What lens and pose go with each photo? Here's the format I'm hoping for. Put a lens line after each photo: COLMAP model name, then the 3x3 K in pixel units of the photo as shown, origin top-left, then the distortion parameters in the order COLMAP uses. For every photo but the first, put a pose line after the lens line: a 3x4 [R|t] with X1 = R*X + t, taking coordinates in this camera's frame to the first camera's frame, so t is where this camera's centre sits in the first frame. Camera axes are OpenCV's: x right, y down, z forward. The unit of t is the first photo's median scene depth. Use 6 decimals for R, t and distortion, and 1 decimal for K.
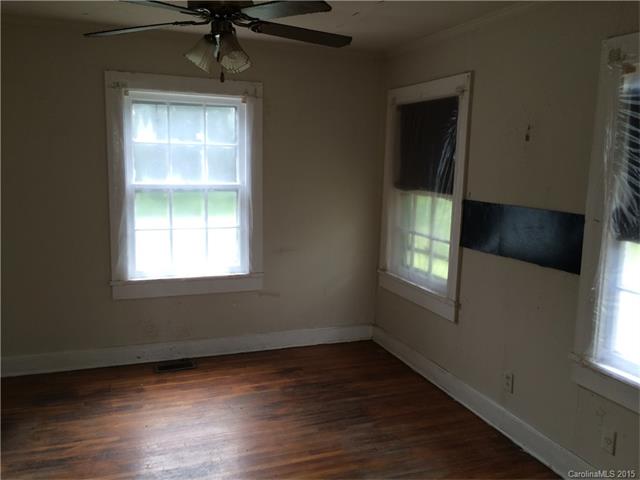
lens RADIAL K [[538.4, 0, 318.5], [0, 538.4, 244.0], [0, 0, 1]] dist [0.050655, -0.004681]
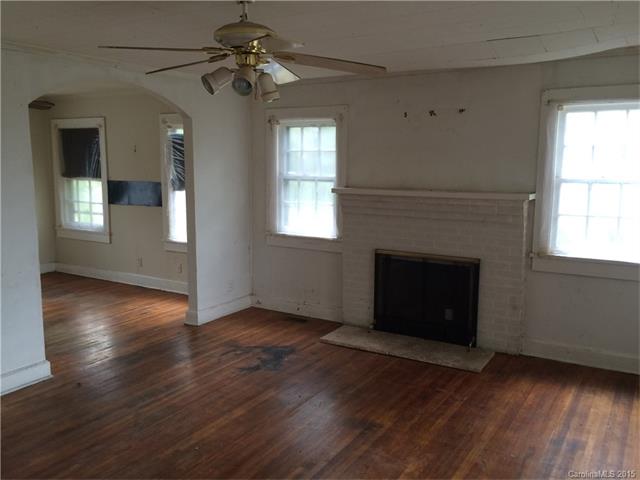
lens RADIAL K [[538.4, 0, 324.0], [0, 538.4, 242.6], [0, 0, 1]] dist [0.050655, -0.004681]
pose [[0.776730, -0.094707, 0.622672, -0.371253], [0.101331, 0.994542, 0.024865, 0.171959], [-0.621629, 0.043783, 0.782088, -1.026656]]
